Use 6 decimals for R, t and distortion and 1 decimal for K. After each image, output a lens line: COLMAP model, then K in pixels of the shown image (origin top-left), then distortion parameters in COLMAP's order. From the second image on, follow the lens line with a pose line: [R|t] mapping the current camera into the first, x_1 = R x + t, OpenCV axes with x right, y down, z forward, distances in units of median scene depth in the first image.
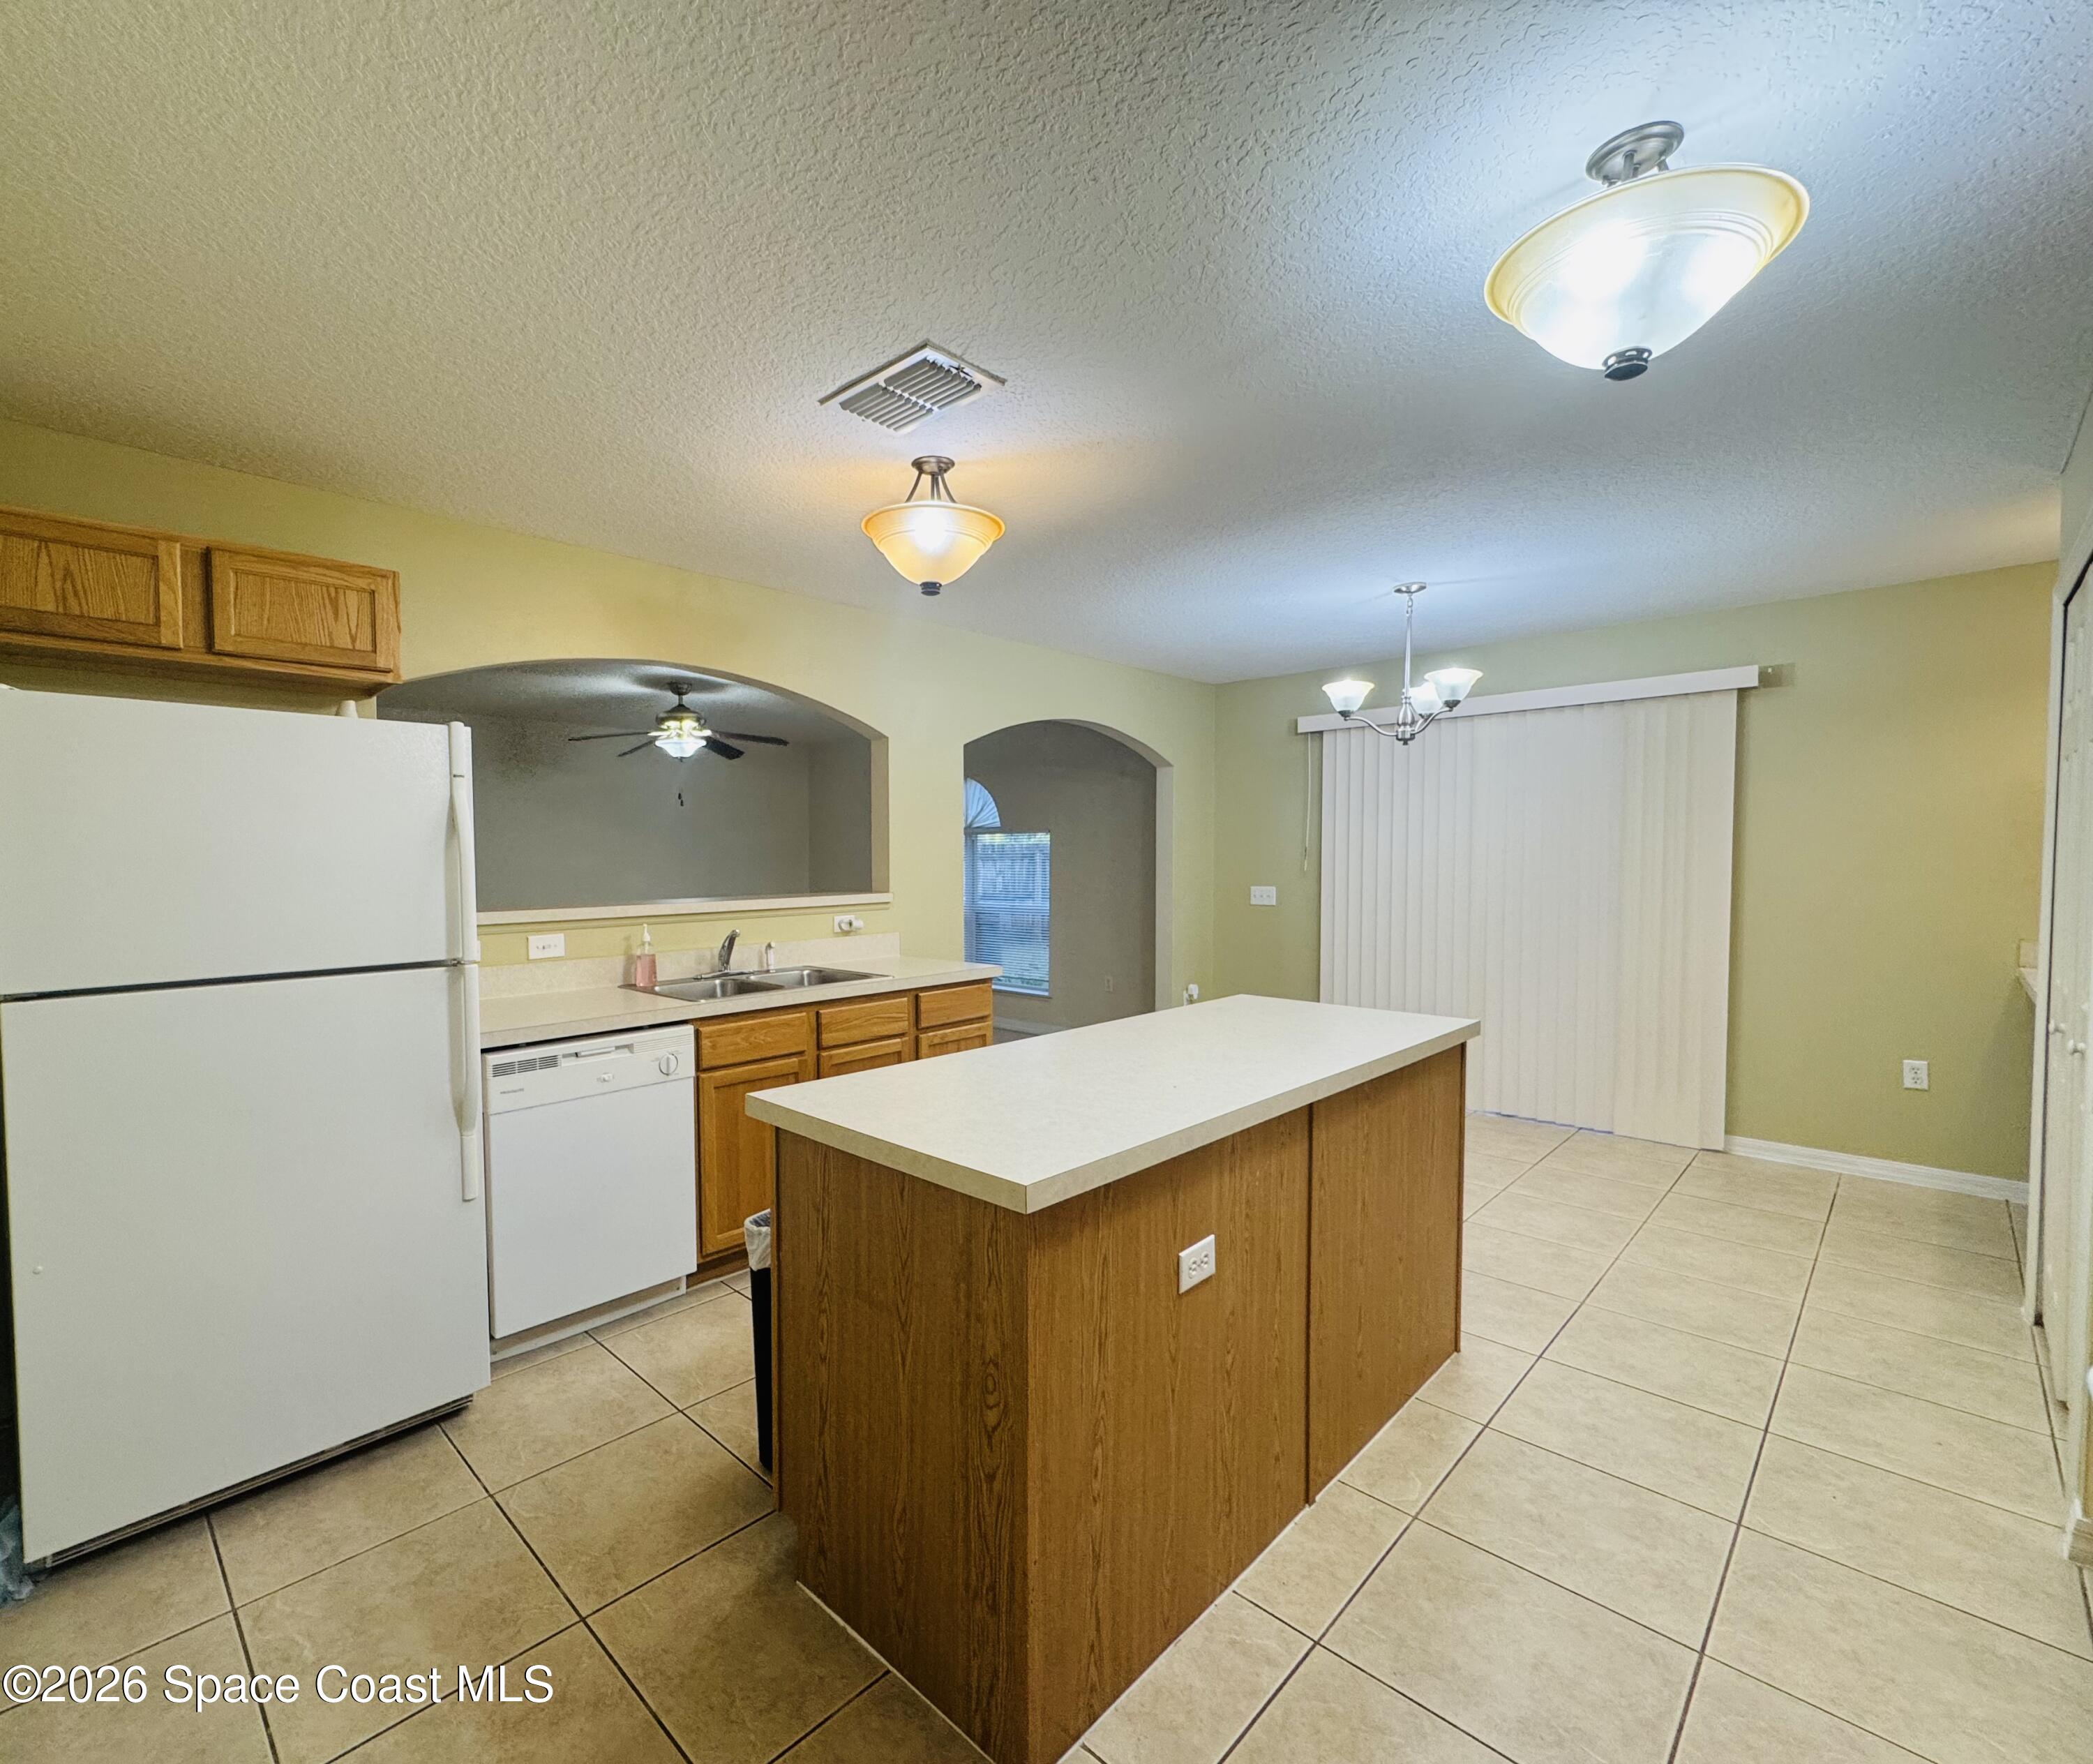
lens RADIAL K [[961.2, 0, 900.3], [0, 961.2, 892.5], [0, 0, 1]] dist [-0.000784, -0.000025]
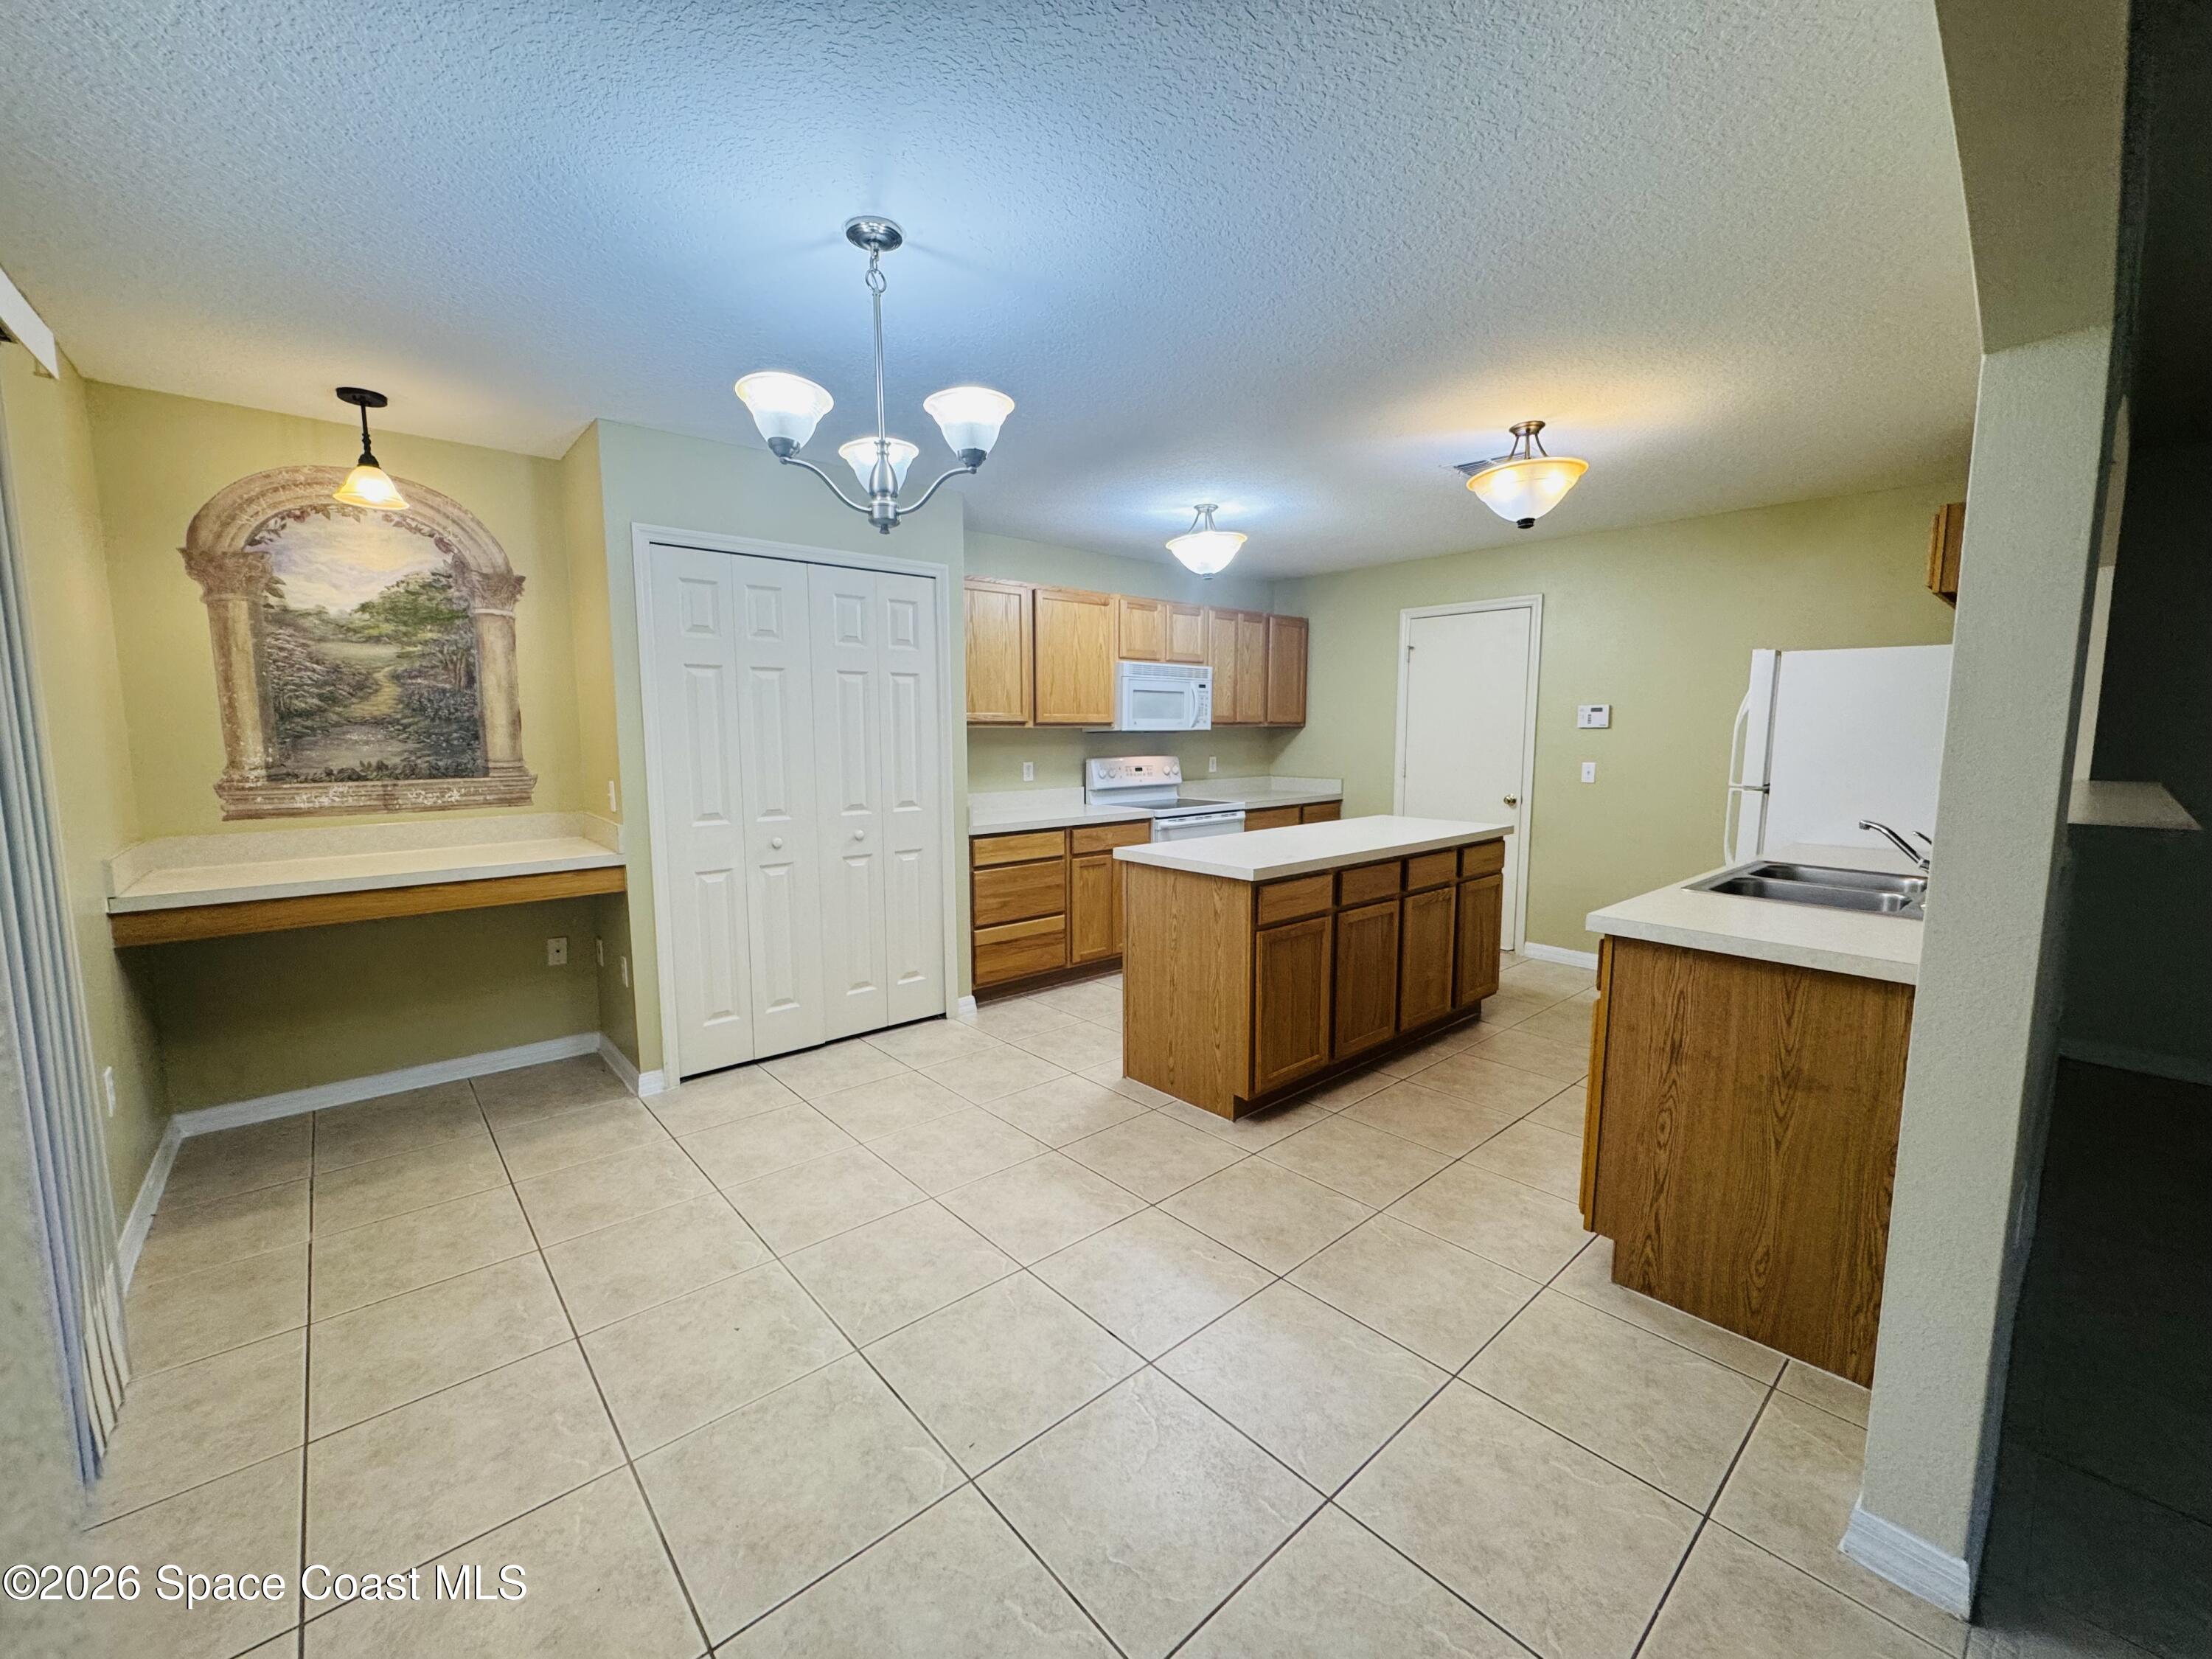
lens RADIAL K [[887.6, 0, 1106.0], [0, 887.6, 829.5], [0, 0, 1]] dist [-0.000472, 0.000117]
pose [[-0.999817, 0.004369, 0.018602, 0.531994], [0.007179, 0.988082, 0.153758, -0.086626], [-0.017709, 0.153863, -0.987933, 2.062540]]
